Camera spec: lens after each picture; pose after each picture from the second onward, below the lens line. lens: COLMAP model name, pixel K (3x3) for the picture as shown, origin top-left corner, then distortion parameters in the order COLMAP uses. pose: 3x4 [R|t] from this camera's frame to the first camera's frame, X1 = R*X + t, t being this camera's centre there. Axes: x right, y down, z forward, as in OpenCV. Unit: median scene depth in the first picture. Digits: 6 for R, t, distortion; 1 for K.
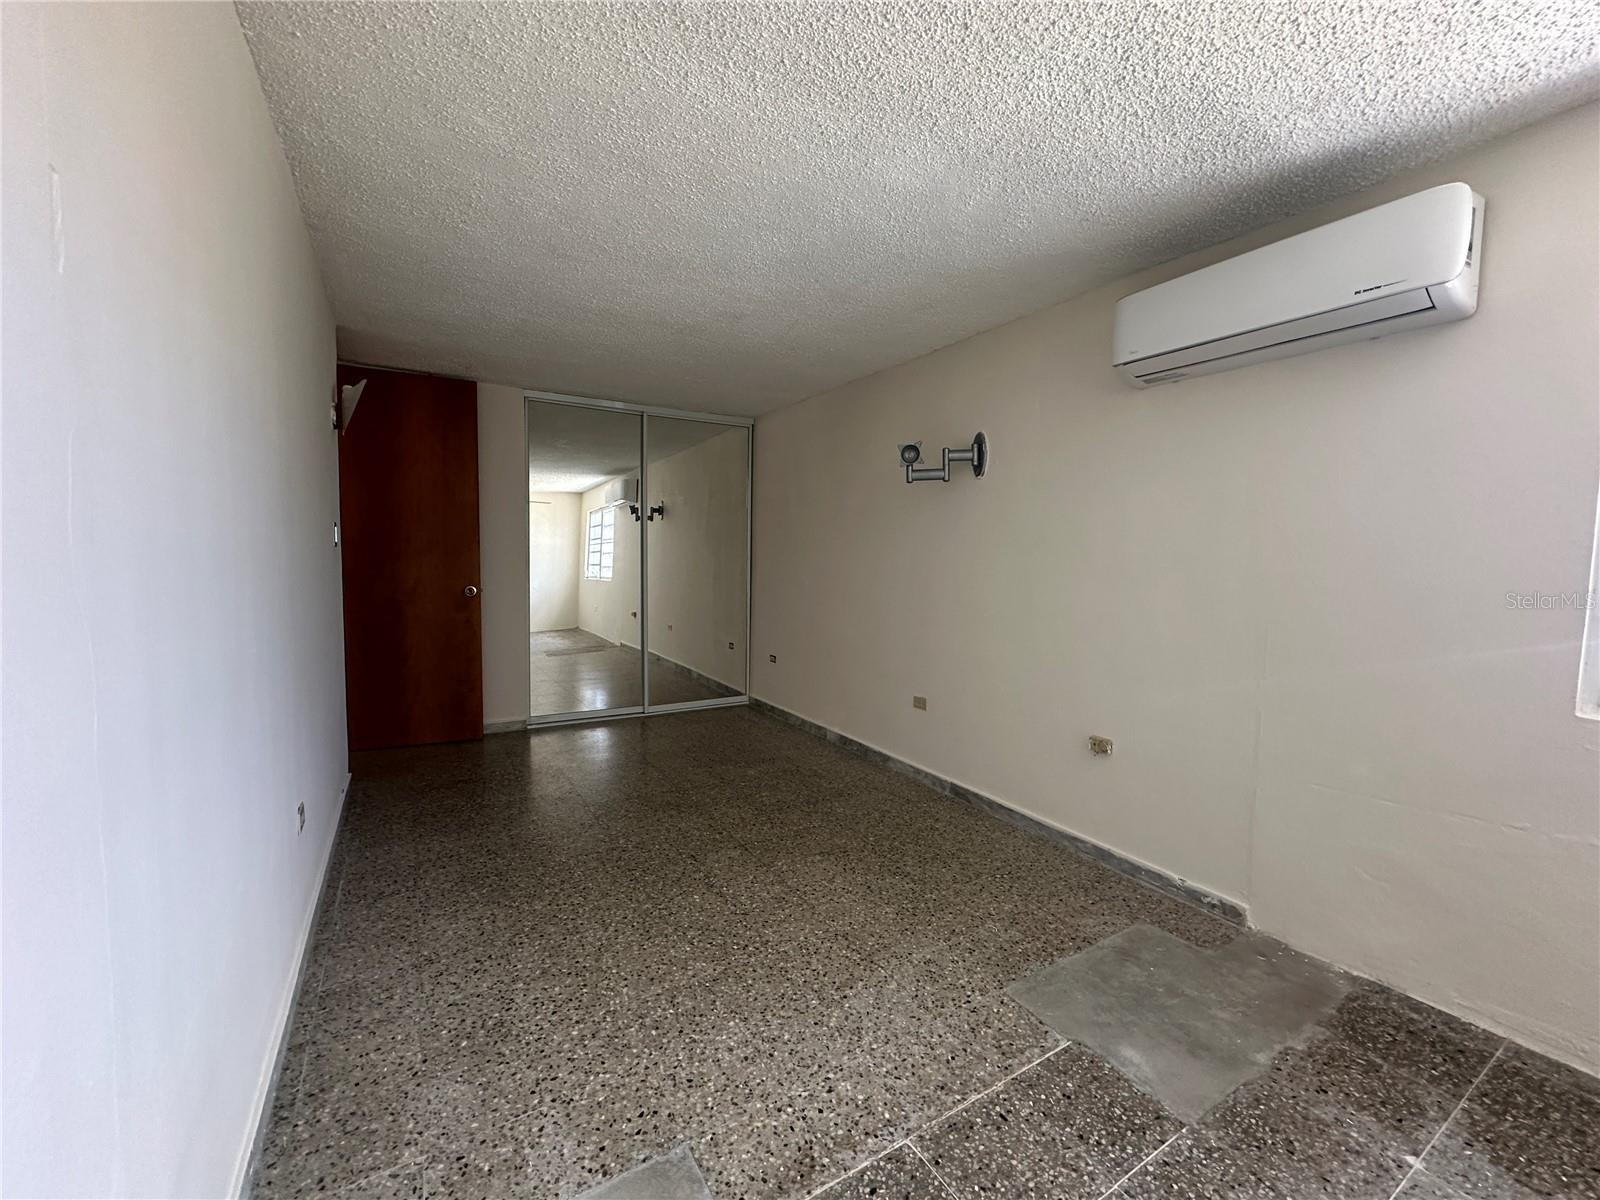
lens RADIAL K [[627.6, 0, 796.0], [0, 627.6, 597.8], [0, 0, 1]] dist [0.003248, 0.000302]
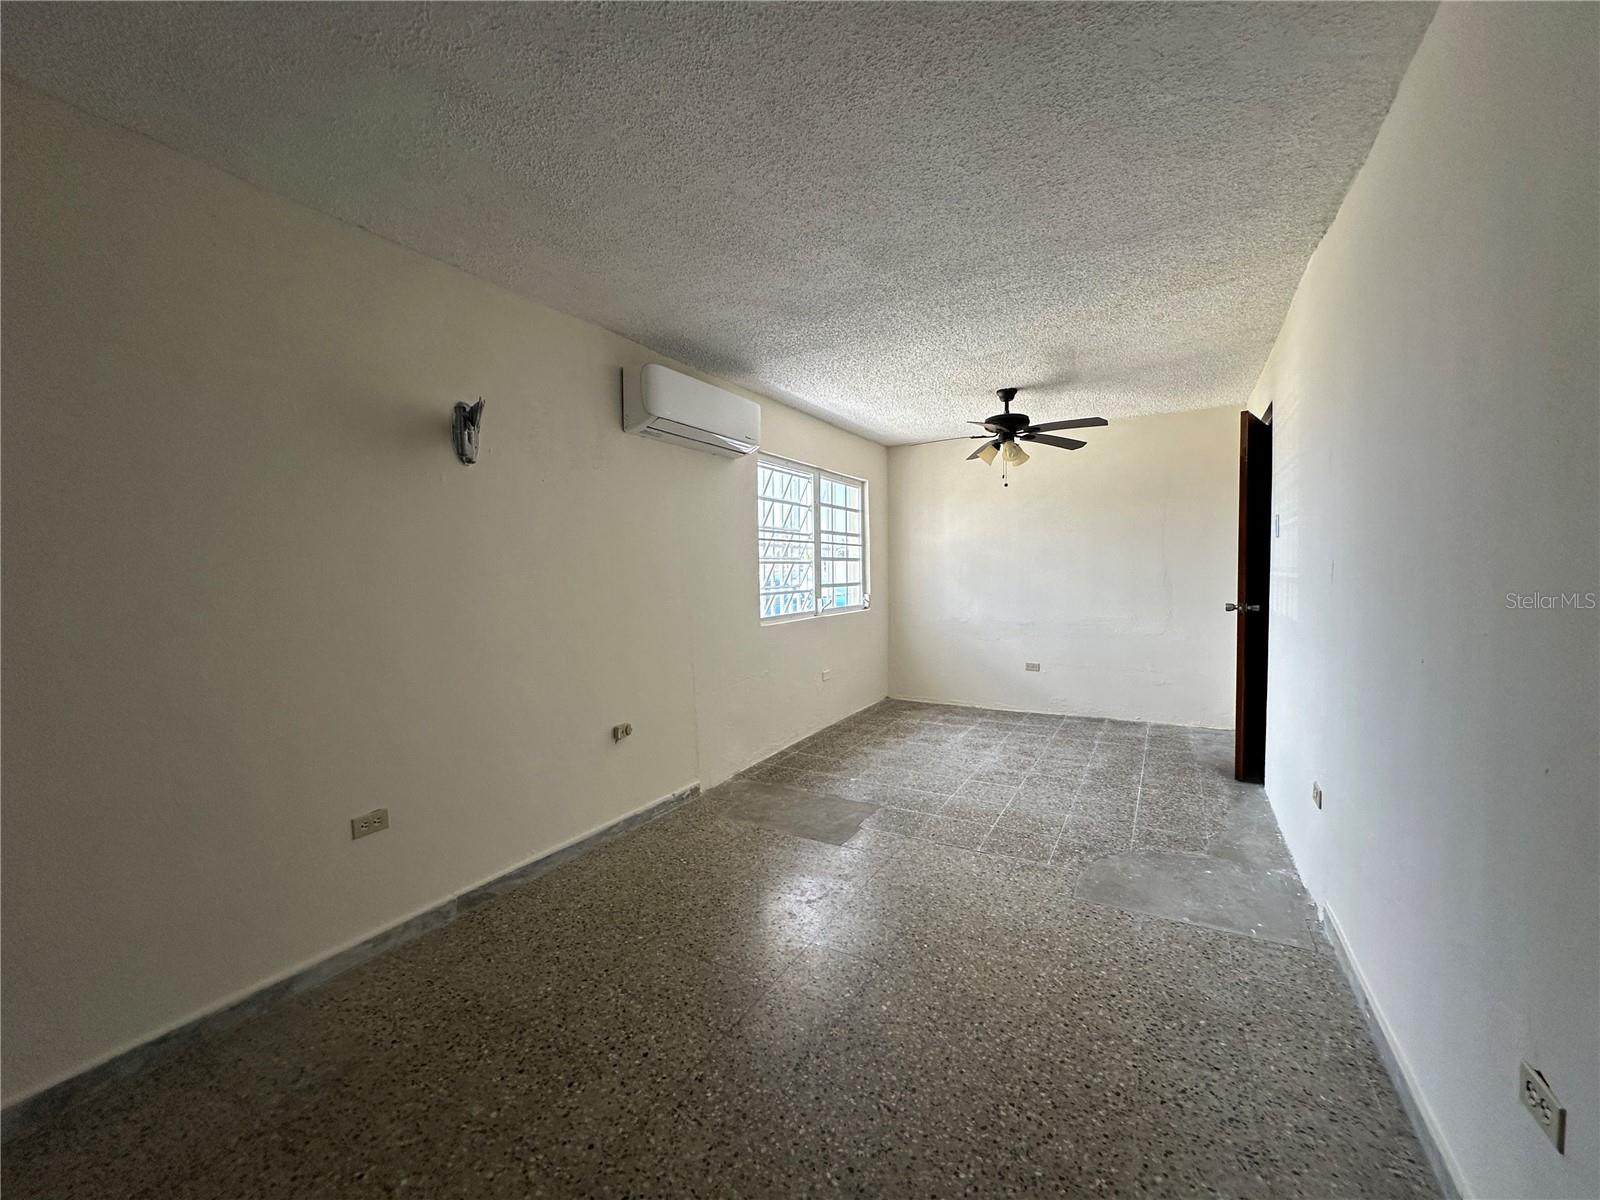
lens RADIAL K [[627.6, 0, 796.9], [0, 627.6, 601.1], [0, 0, 1]] dist [0.003248, 0.000302]
pose [[-0.473701, -0.050757, 0.879222, -0.738903], [0.066160, 0.993466, 0.092998, -0.099197], [-0.878197, 0.102223, -0.467248, 1.357943]]
